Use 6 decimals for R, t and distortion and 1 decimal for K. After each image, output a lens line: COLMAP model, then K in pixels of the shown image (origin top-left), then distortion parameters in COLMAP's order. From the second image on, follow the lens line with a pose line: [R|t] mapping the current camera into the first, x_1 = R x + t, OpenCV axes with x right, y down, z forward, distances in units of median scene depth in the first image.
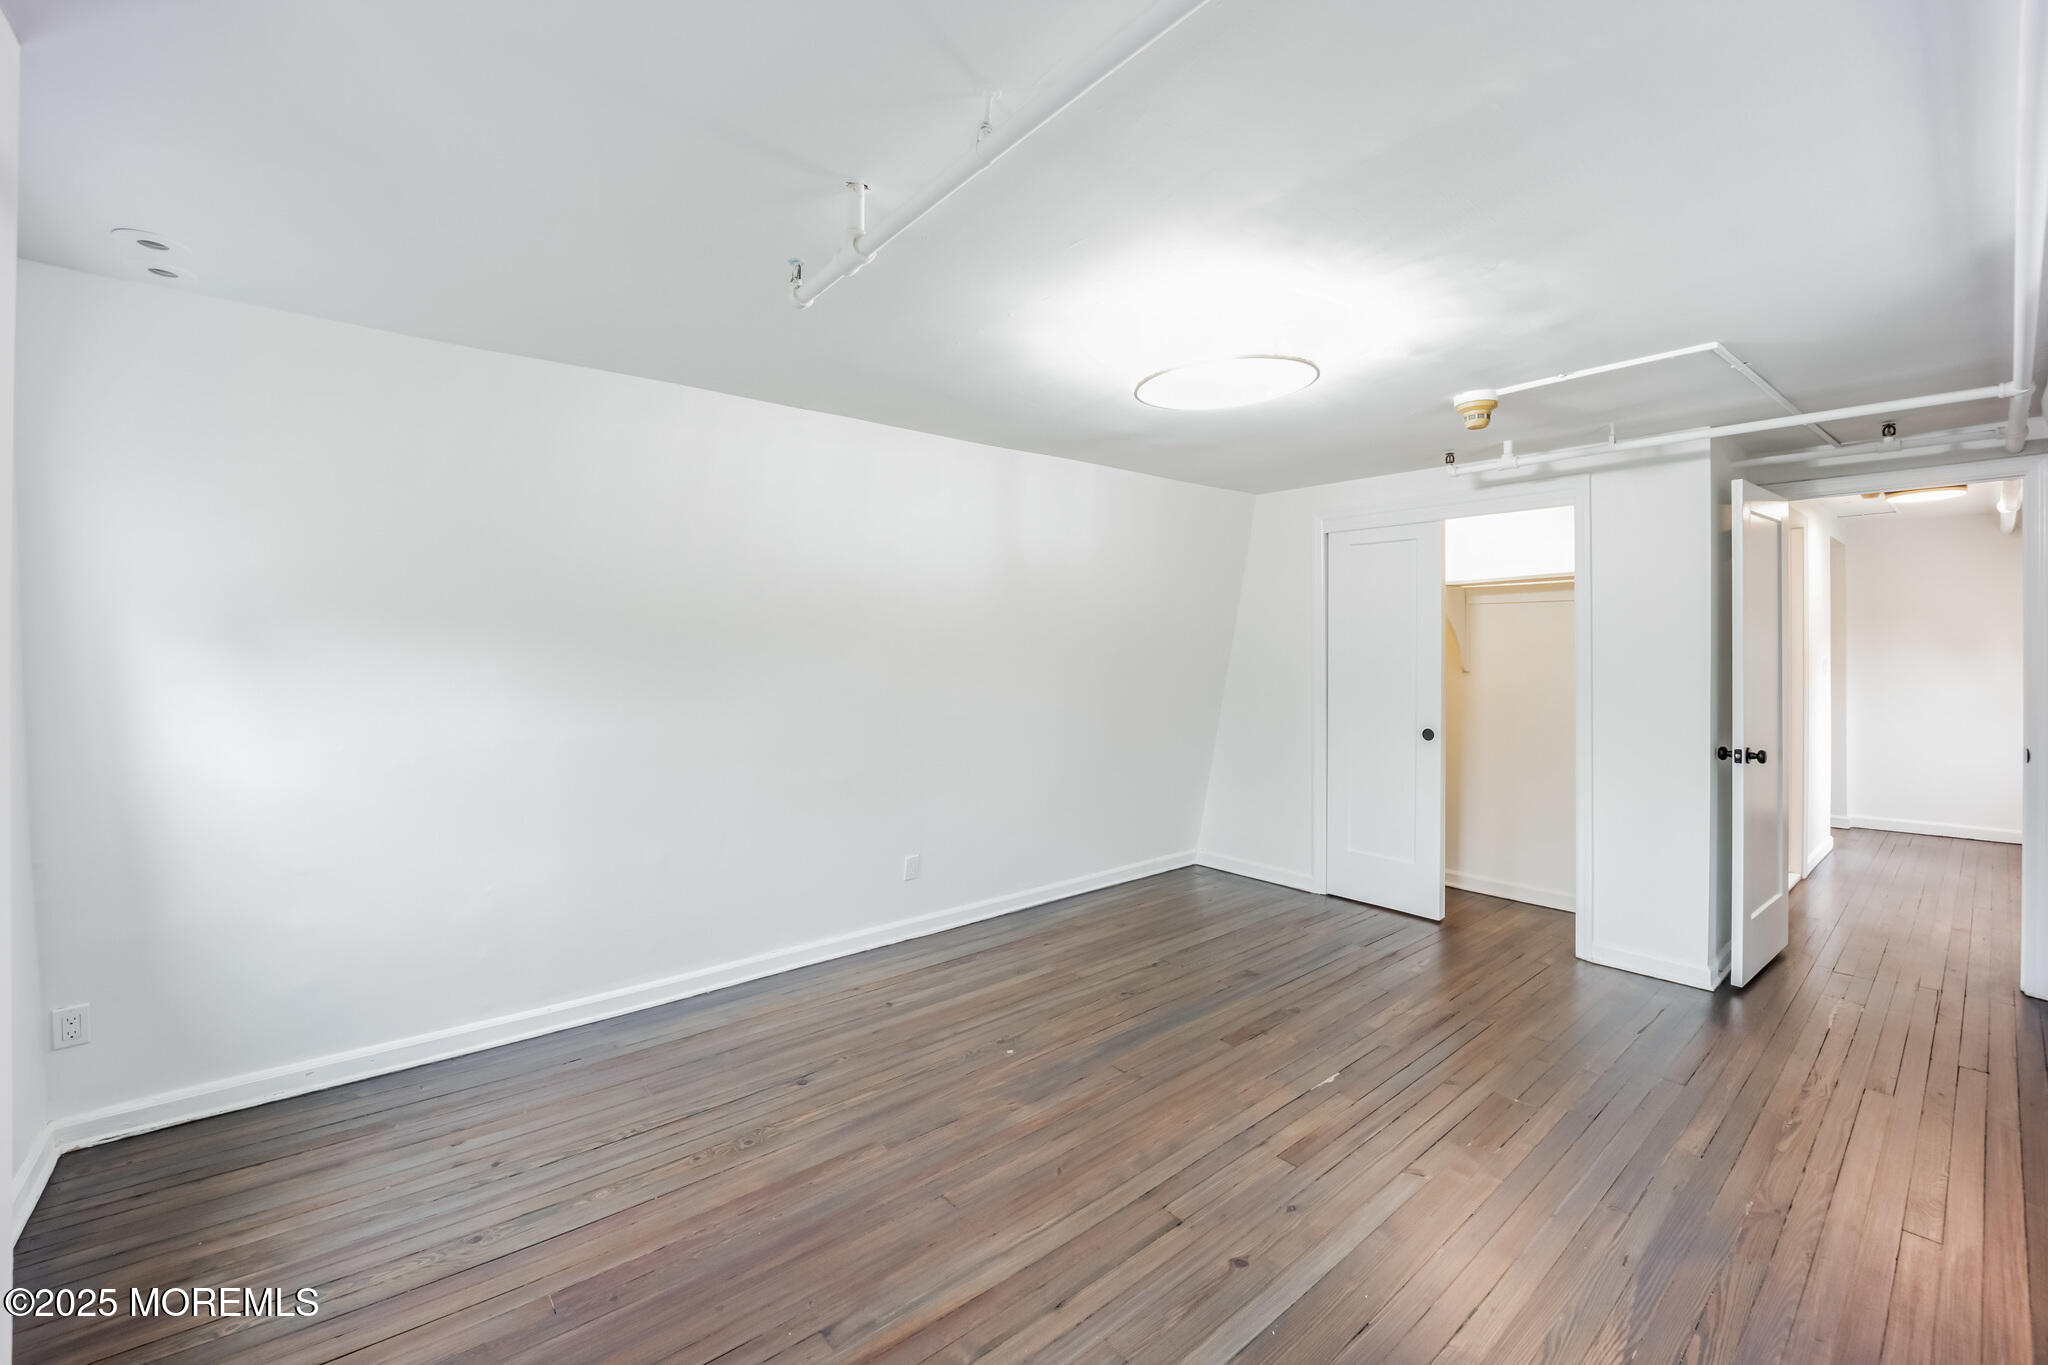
lens RADIAL K [[834.1, 0, 1021.3], [0, 834.1, 643.8], [0, 0, 1]] dist [-0.013690, 0.000063]
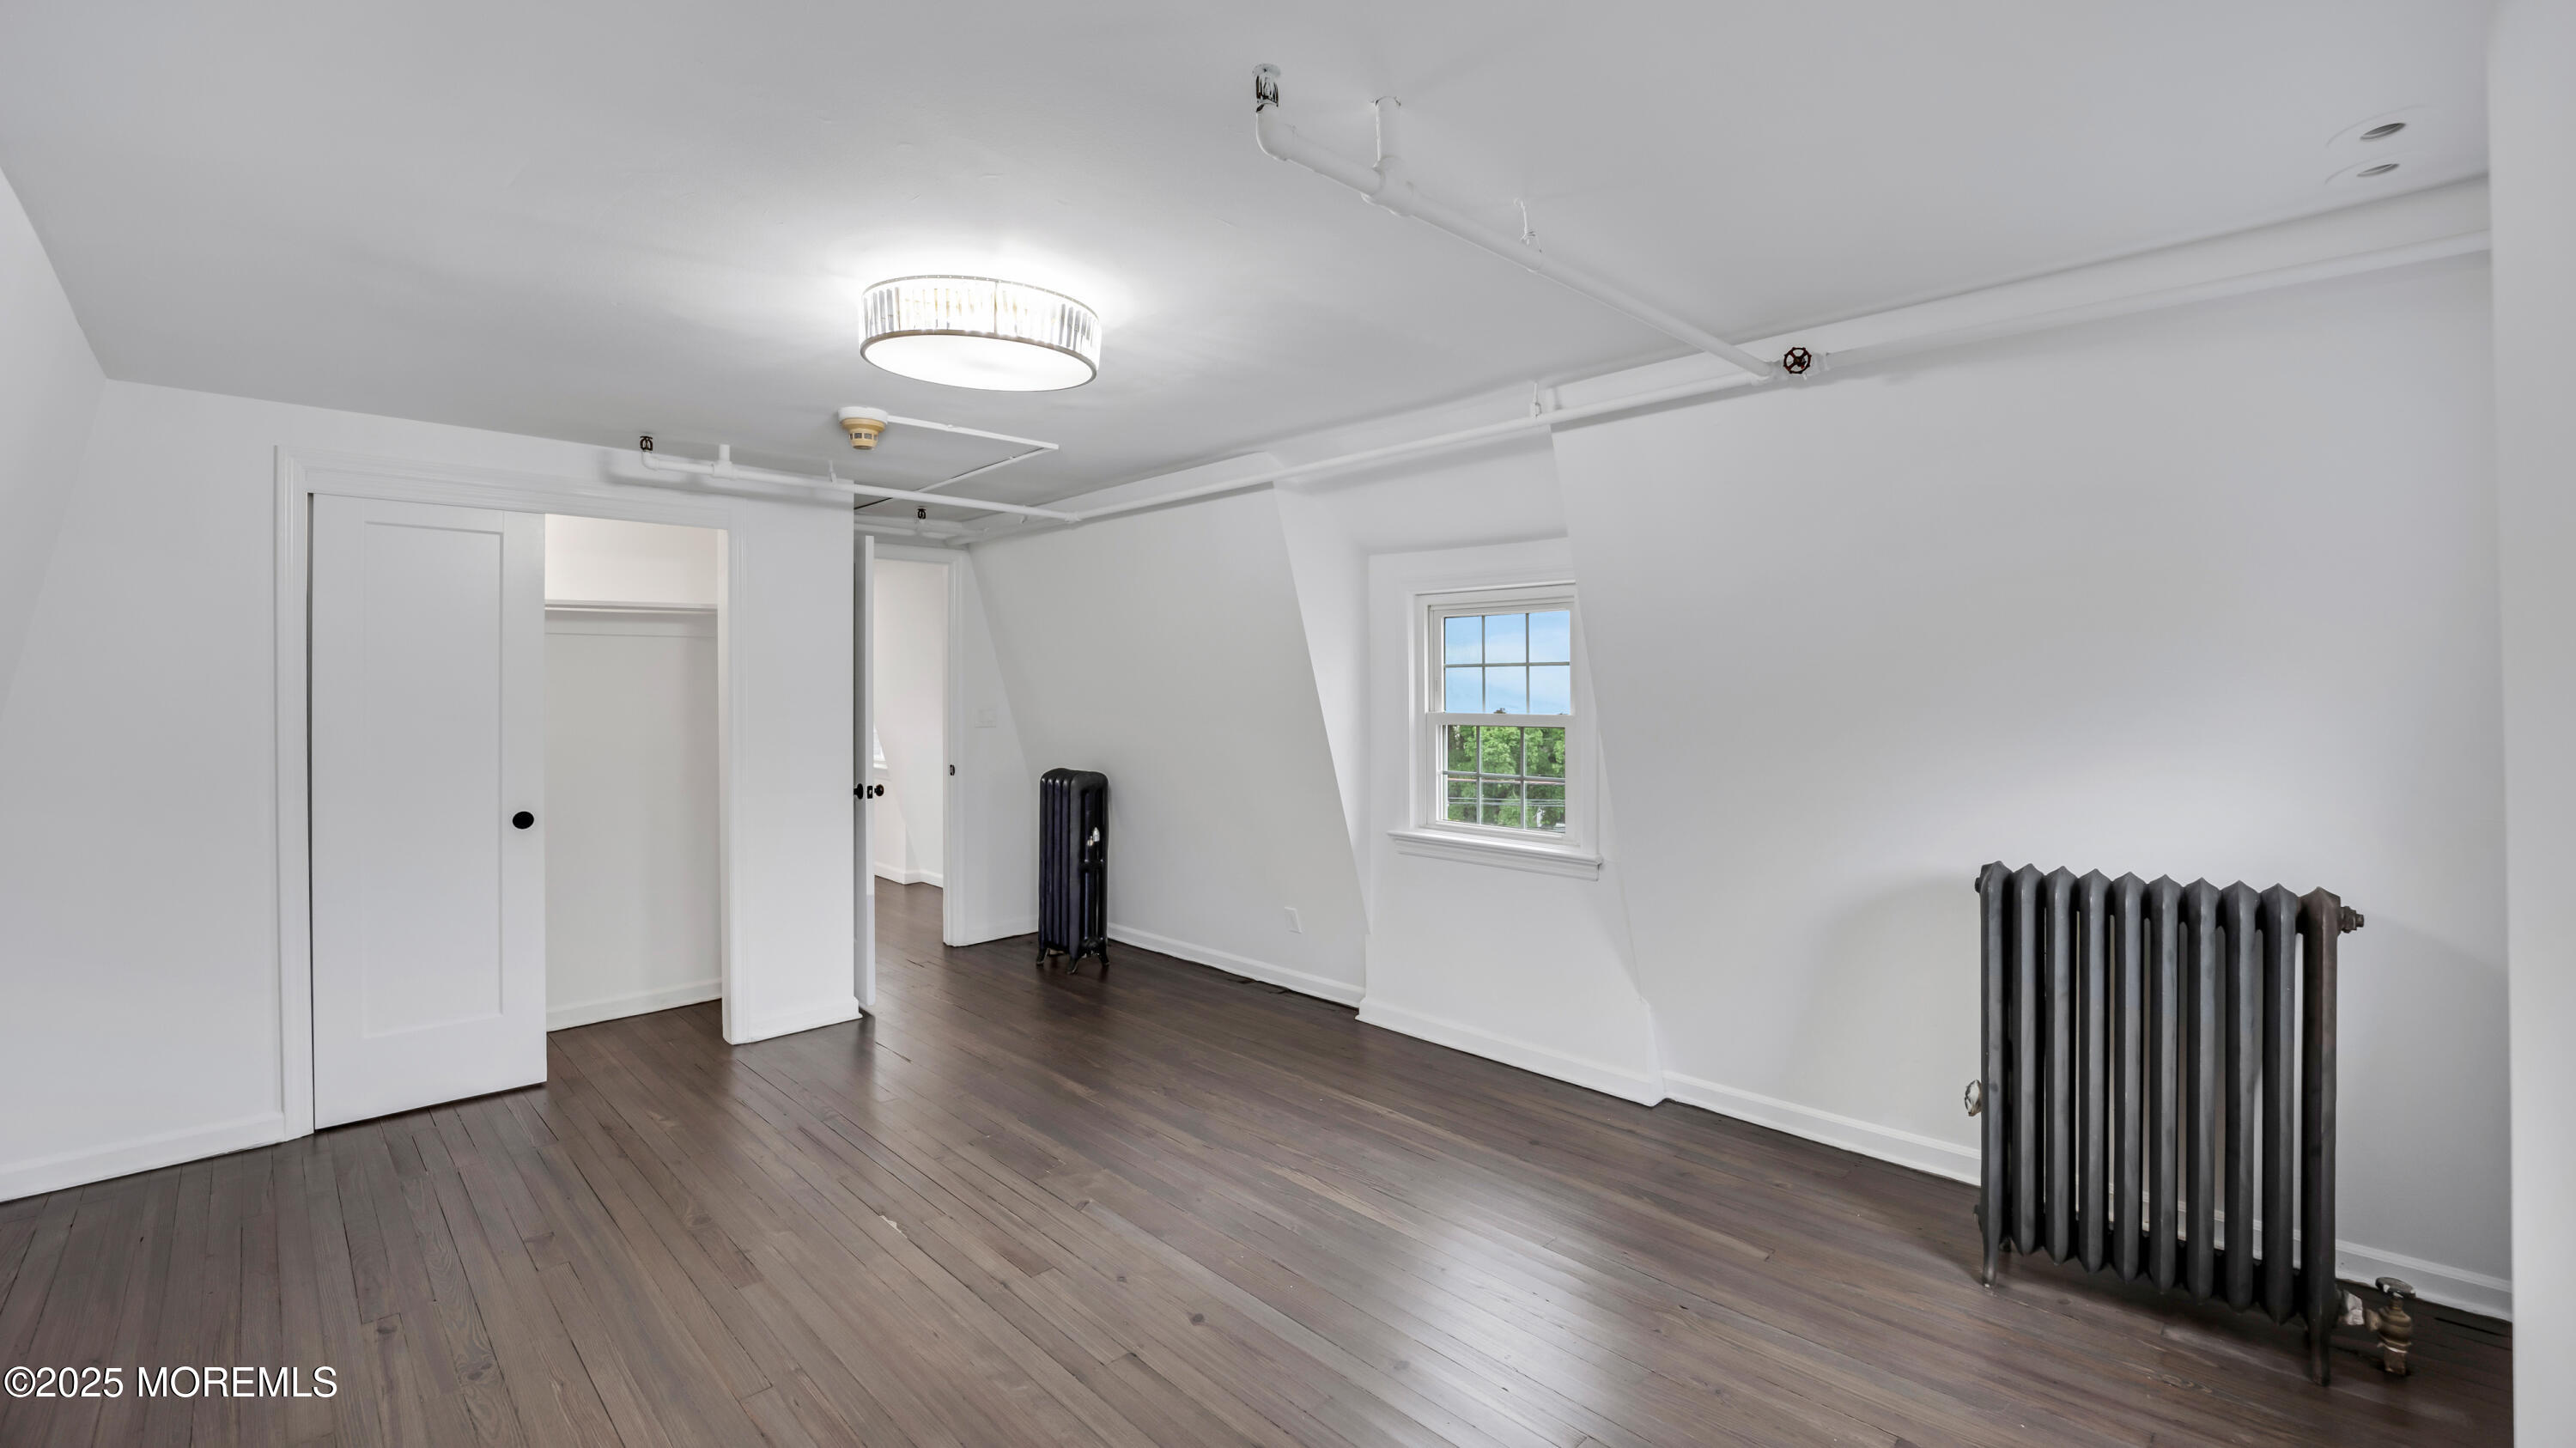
lens RADIAL K [[1063.5, 0, 1301.2], [0, 1063.5, 691.3], [0, 0, 1]] dist [-0.016640, -0.000273]
pose [[-0.088730, -0.005027, 0.996043, -0.538185], [-0.000367, 0.999987, 0.005014, -0.002843], [-0.996056, 0.000079, -0.088731, 0.533998]]
